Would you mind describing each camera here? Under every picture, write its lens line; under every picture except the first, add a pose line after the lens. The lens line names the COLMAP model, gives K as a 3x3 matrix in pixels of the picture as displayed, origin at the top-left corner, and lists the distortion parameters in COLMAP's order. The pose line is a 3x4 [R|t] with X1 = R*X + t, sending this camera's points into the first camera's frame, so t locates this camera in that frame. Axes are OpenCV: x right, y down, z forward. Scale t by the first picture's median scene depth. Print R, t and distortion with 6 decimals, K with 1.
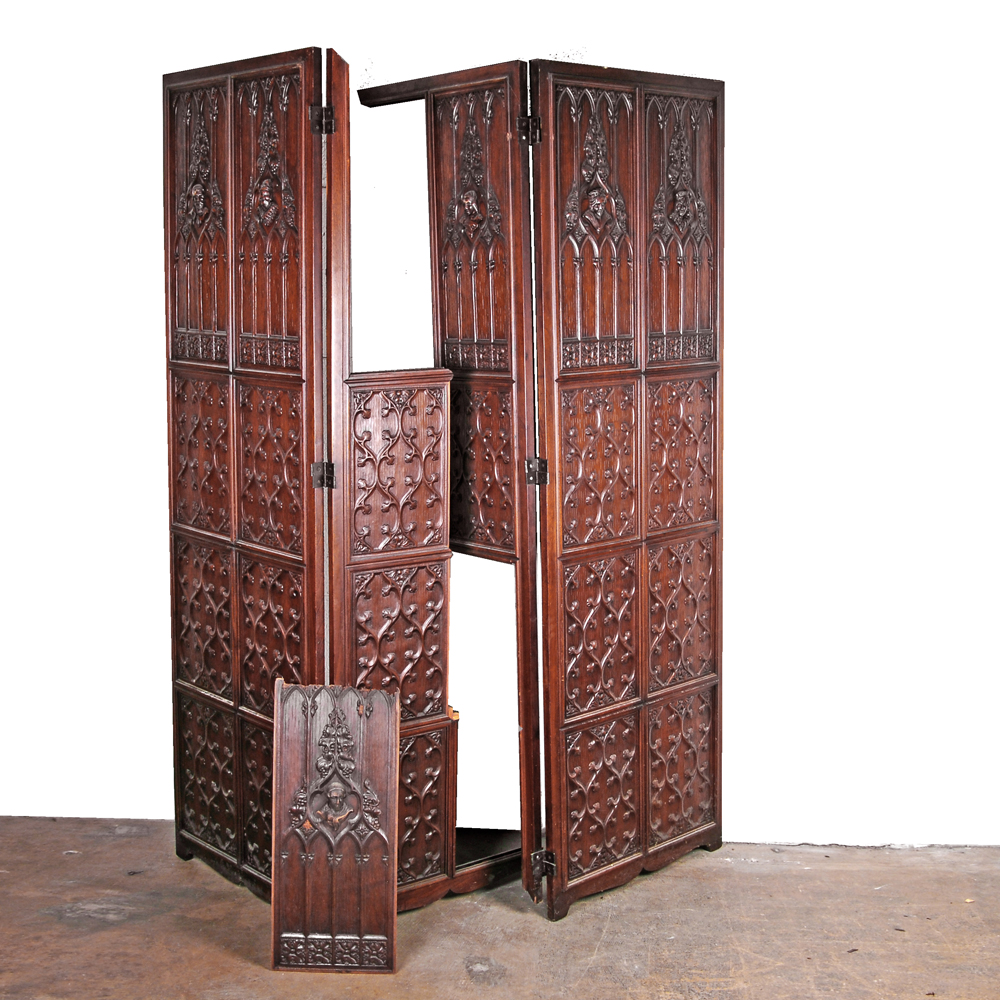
lens RADIAL K [[1383.2, 0, 516.1], [0, 1383.2, 526.4], [0, 0, 1]] dist [-0.065010, 0.000000]
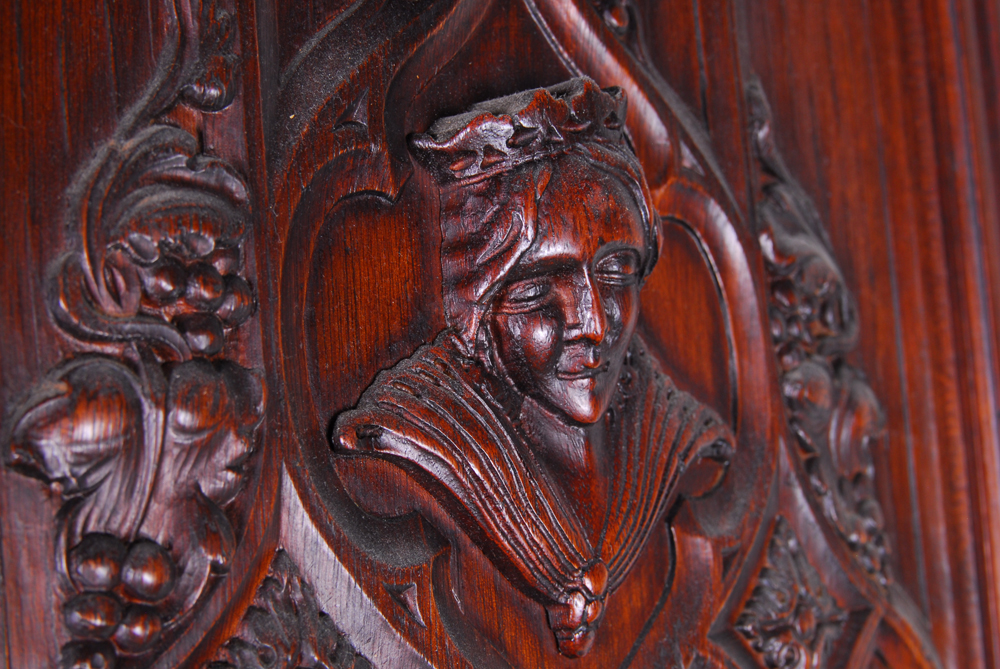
lens RADIAL K [[1756.0, 0, 500.9], [0, 1756.0, 333.0], [0, 0, 1]] dist [-0.120591, 0.000000]
pose [[0.998292, -0.056083, -0.016390, 0.057057], [0.049055, 0.956870, -0.286343, -0.199256], [0.031742, 0.285050, 0.957987, 0.891084]]
